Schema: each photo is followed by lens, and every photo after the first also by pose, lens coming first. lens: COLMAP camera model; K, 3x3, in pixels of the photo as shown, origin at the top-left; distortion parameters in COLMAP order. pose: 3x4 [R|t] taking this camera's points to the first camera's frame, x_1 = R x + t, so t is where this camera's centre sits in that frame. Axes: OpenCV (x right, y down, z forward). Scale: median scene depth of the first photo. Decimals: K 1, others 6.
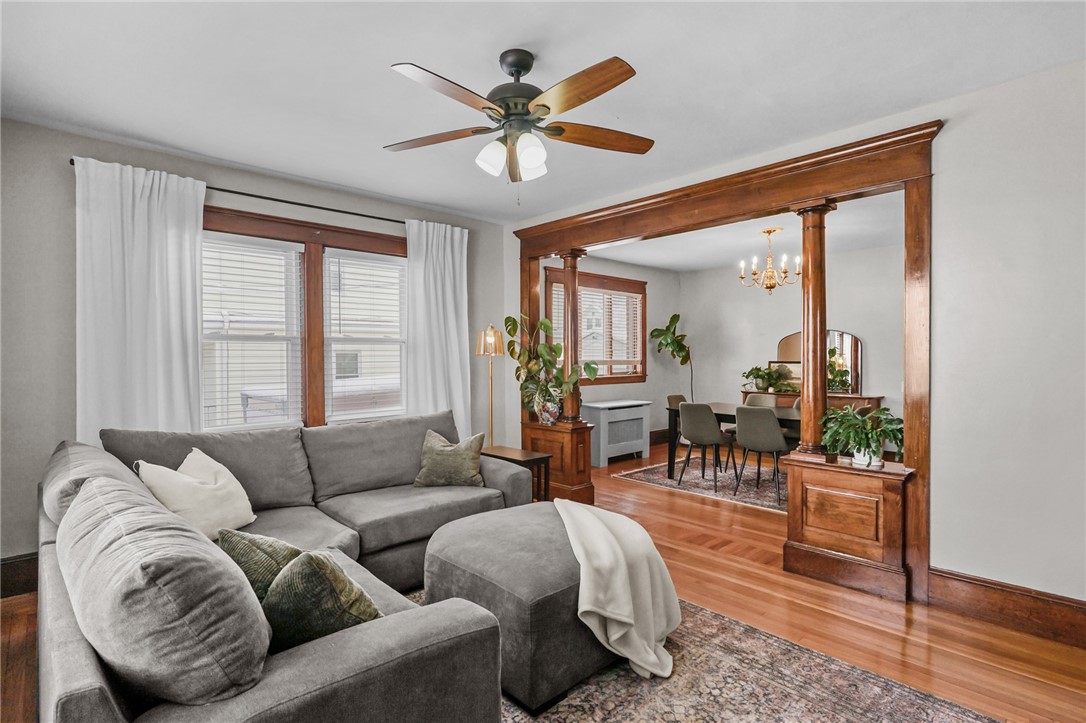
lens RADIAL K [[534.6, 0, 546.5], [0, 534.6, 354.2], [0, 0, 1]] dist [-0.000073, 0.000465]
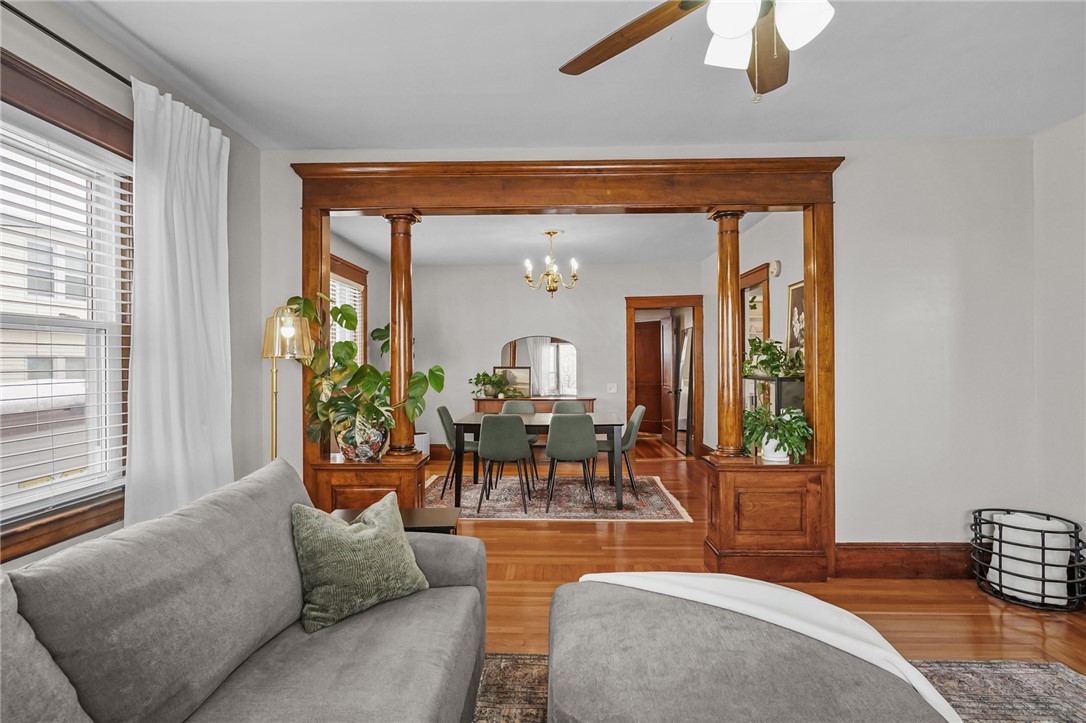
lens RADIAL K [[534.6, 0, 546.5], [0, 534.6, 354.2], [0, 0, 1]] dist [-0.000073, 0.000465]
pose [[0.712776, 0.009878, 0.701322, -0.292589], [-0.000442, 0.999907, -0.013635, 0.004951], [-0.701391, 0.009408, 0.712714, 0.341446]]
